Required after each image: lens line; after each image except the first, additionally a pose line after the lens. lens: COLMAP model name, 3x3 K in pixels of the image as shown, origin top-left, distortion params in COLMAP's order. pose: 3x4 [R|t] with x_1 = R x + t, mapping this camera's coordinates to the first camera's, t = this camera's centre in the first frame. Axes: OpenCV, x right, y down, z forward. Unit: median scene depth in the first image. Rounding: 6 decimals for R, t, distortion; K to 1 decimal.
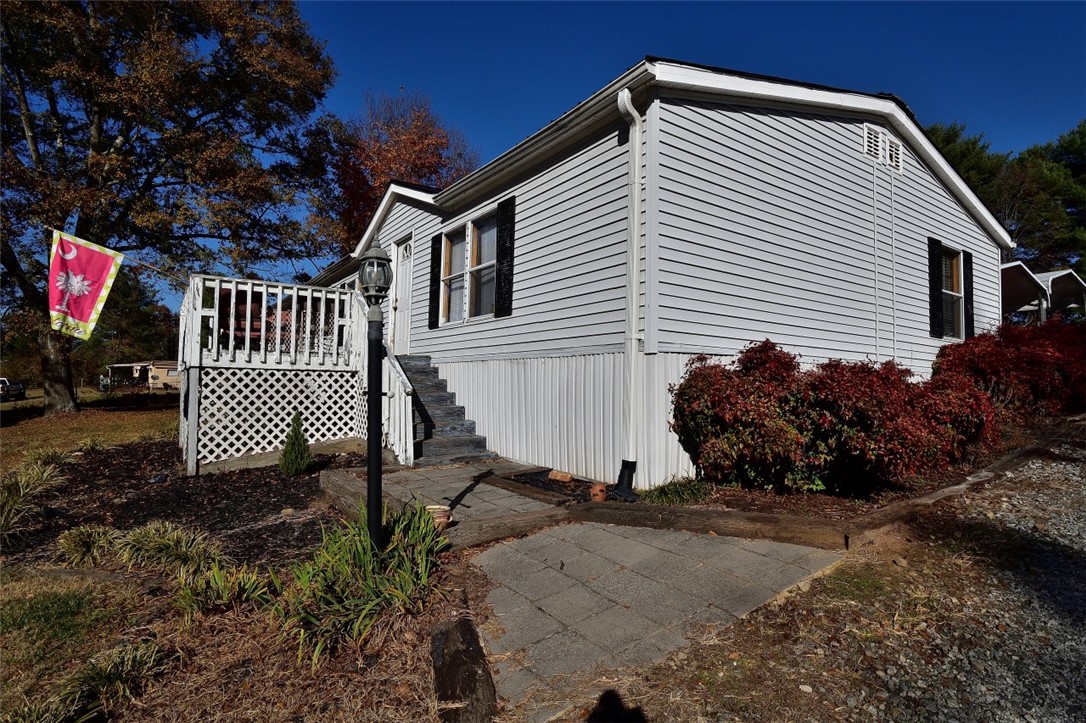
lens RADIAL K [[560.8, 0, 543.0], [0, 560.8, 361.5], [0, 0, 1]] dist [0.000601, 0.000751]
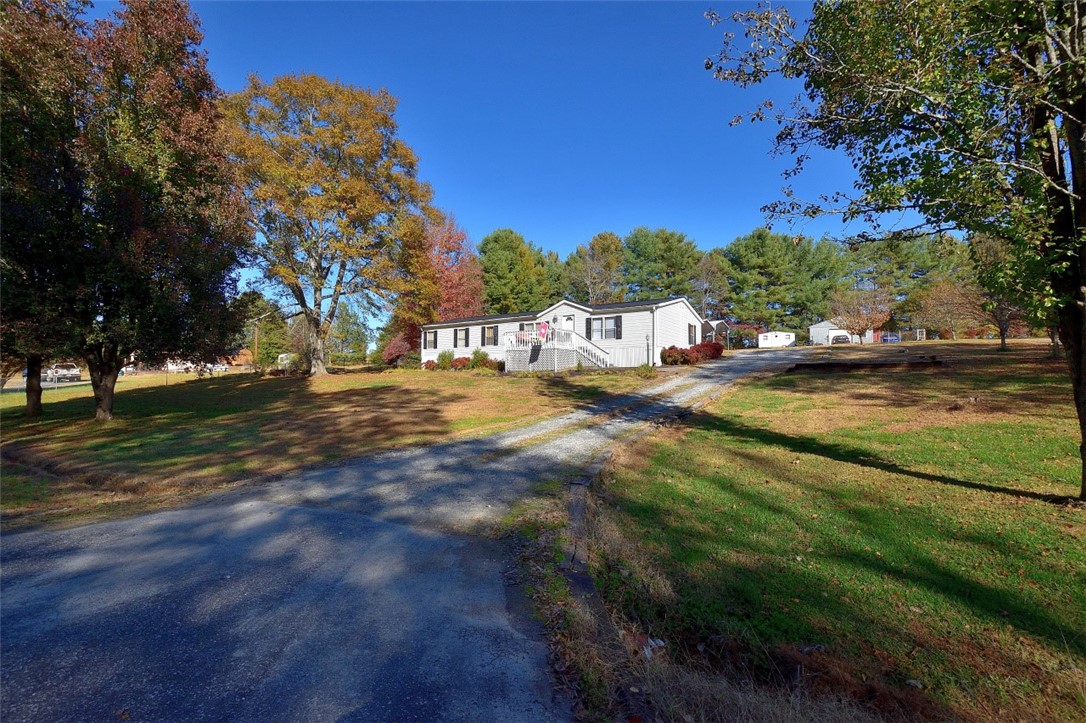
lens RADIAL K [[480.8, 0, 543.0], [0, 480.8, 361.5], [0, 0, 1]] dist [-0.001873, -0.000080]
pose [[0.934564, 0.002386, 0.355787, -1.965583], [-0.003180, 0.999994, 0.001648, 0.099567], [-0.355781, -0.002671, 0.934566, -2.431022]]
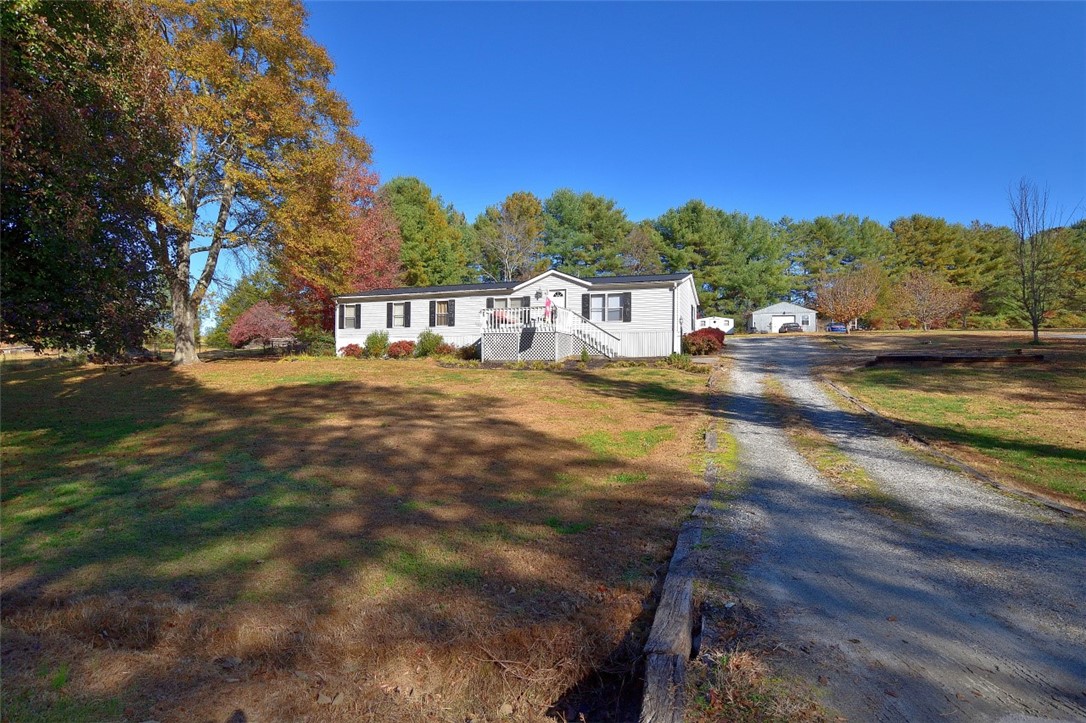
lens RADIAL K [[560.8, 0, 543.0], [0, 560.8, 361.5], [0, 0, 1]] dist [0.000601, 0.000751]
pose [[0.823329, -0.002220, 0.567560, -2.504008], [-0.015926, 0.999508, 0.027012, 0.090714], [-0.567341, -0.031279, 0.822889, -1.721508]]
